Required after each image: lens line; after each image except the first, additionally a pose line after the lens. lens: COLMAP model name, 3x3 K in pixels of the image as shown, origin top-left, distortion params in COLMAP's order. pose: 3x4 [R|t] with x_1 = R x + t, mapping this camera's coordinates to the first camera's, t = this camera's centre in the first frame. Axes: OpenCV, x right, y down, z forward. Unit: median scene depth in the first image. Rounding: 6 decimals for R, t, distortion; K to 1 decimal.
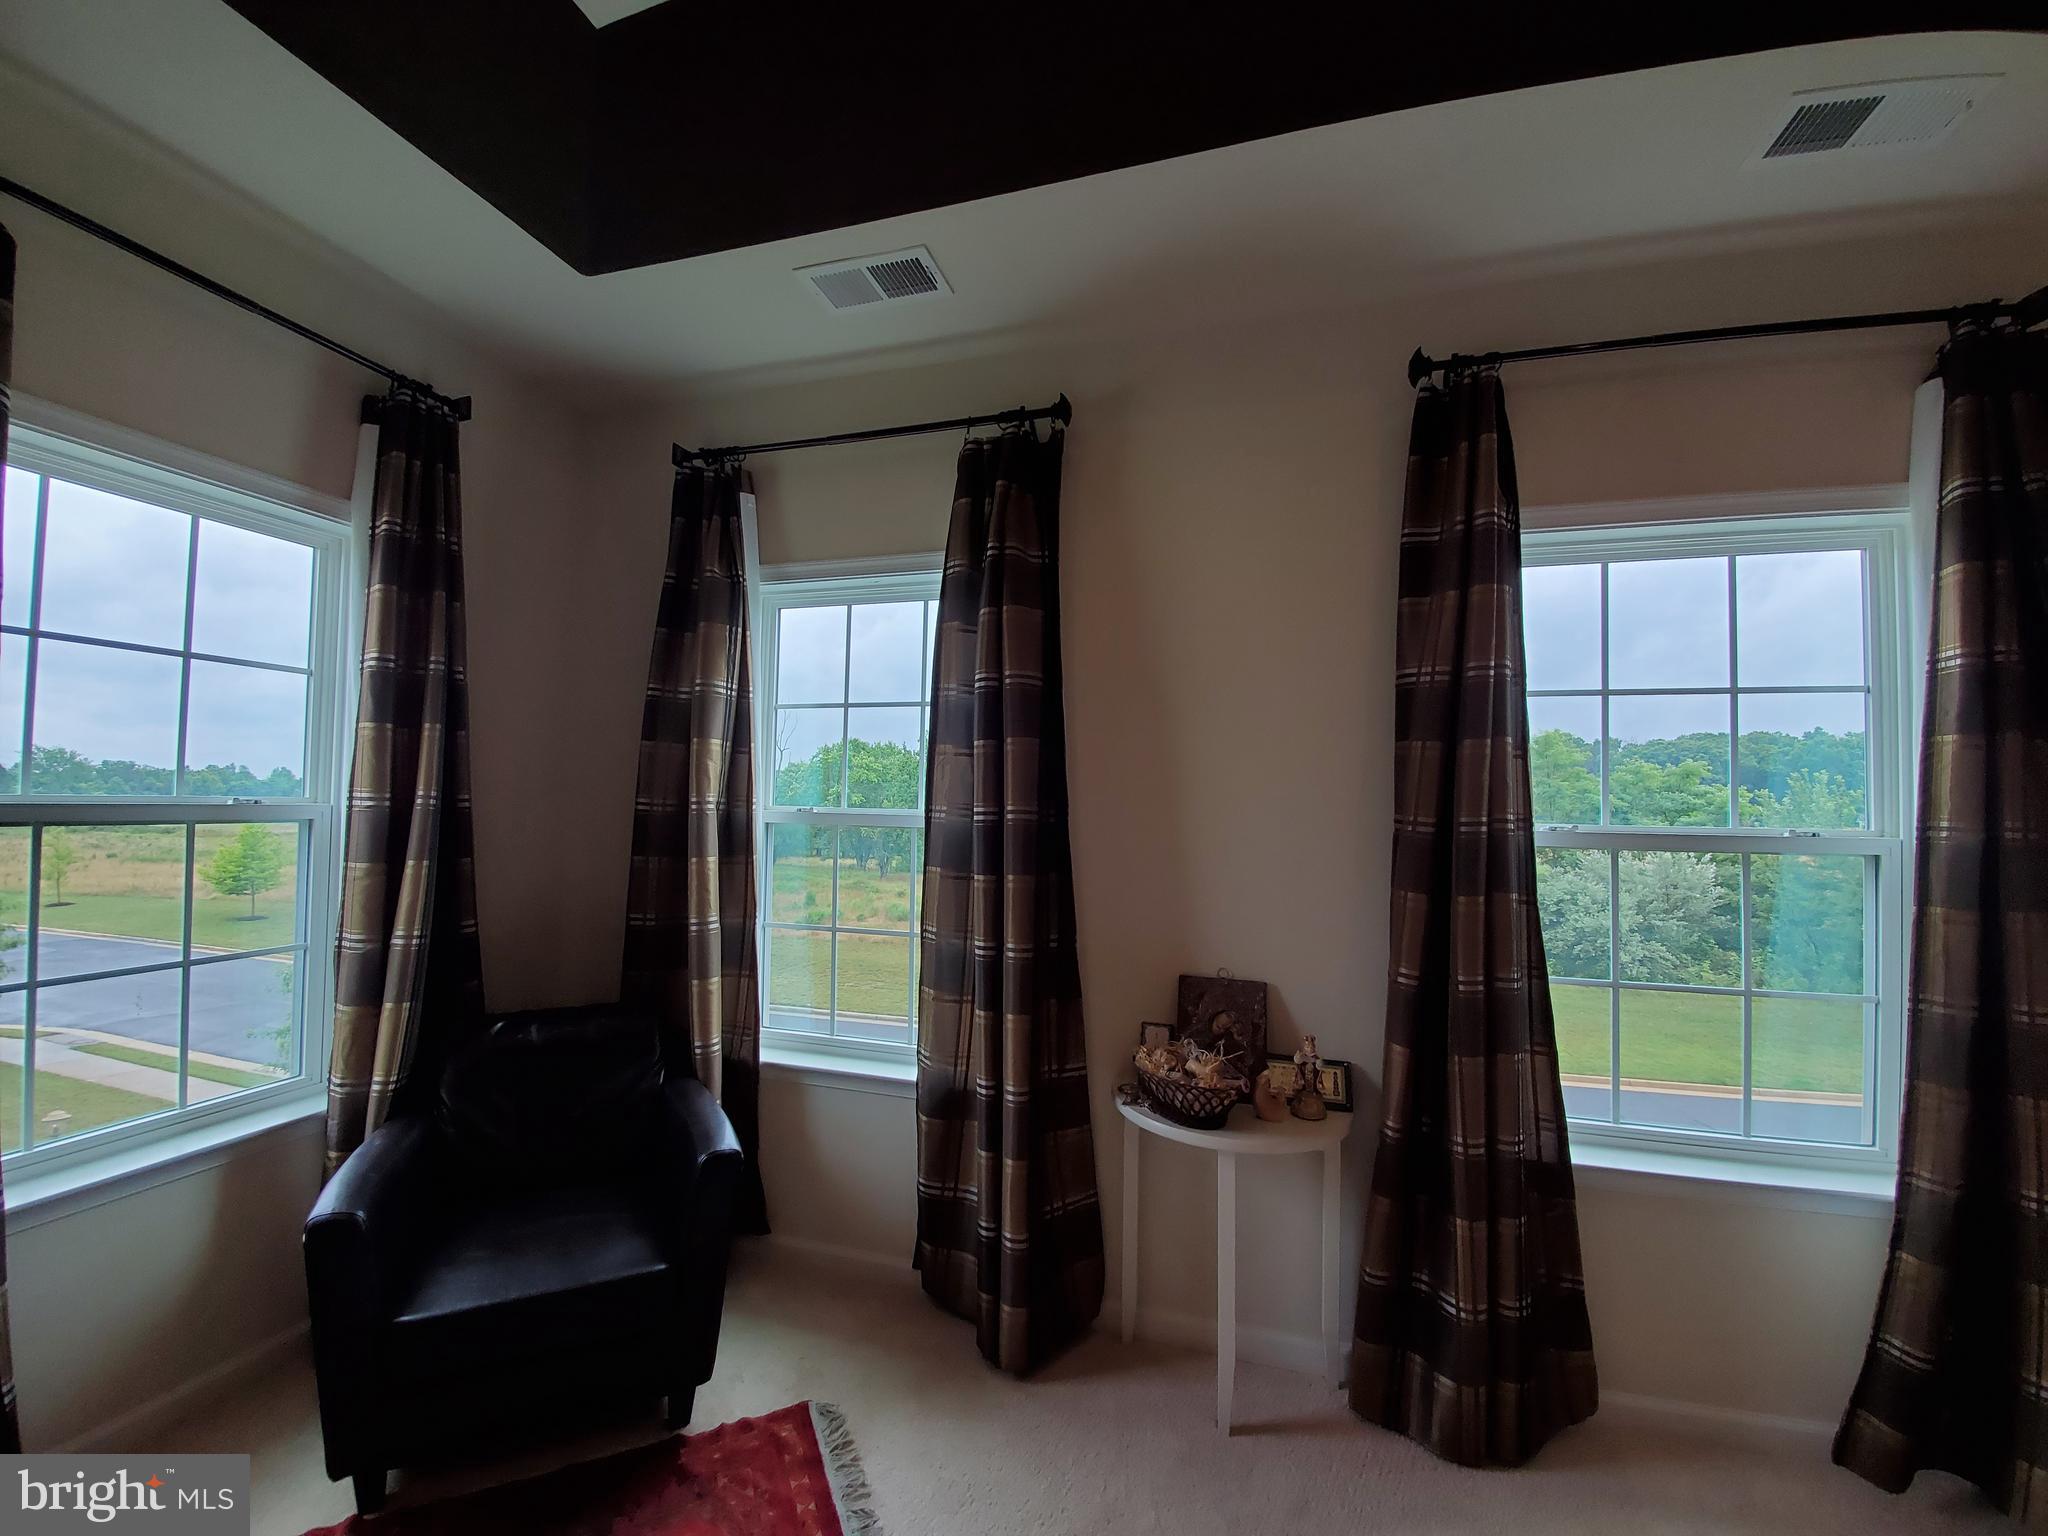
lens RADIAL K [[811.1, 0, 1032.6], [0, 811.1, 777.8], [0, 0, 1]] dist [0.000712, -0.011715]
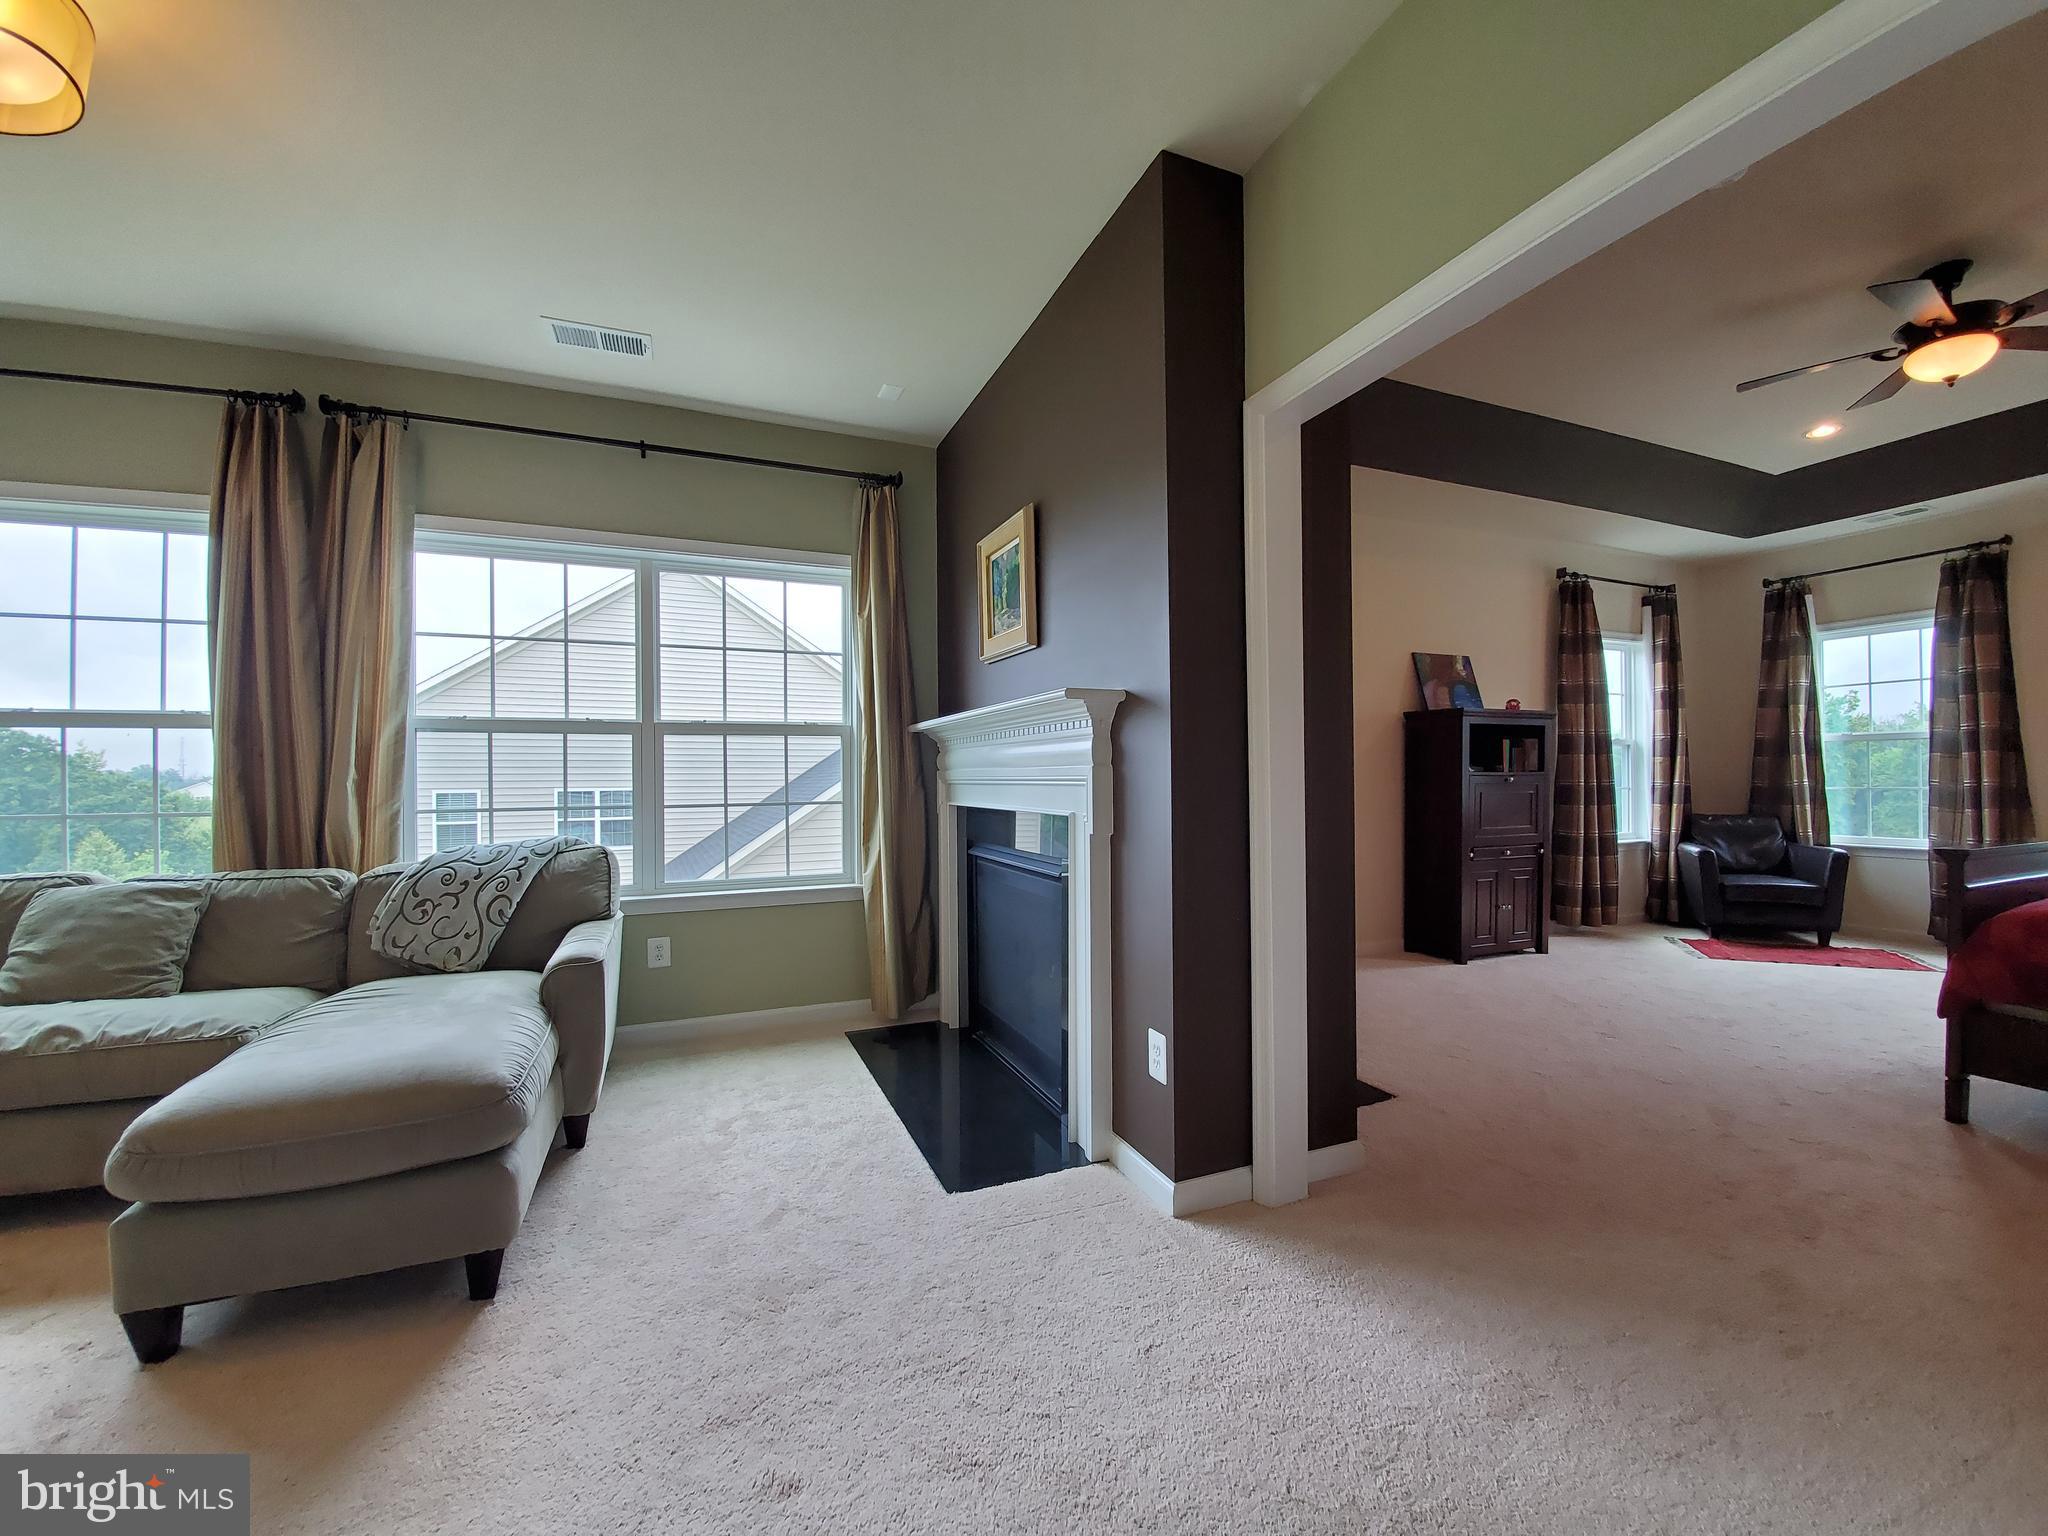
lens RADIAL K [[811.1, 0, 1025.2], [0, 811.1, 777.8], [0, 0, 1]] dist [0.000712, -0.011715]
pose [[0.604442, -0.026640, -0.796204, 0.114443], [0.042399, 0.999100, -0.001241, 0.081740], [0.795520, -0.033008, 0.605028, -2.549189]]
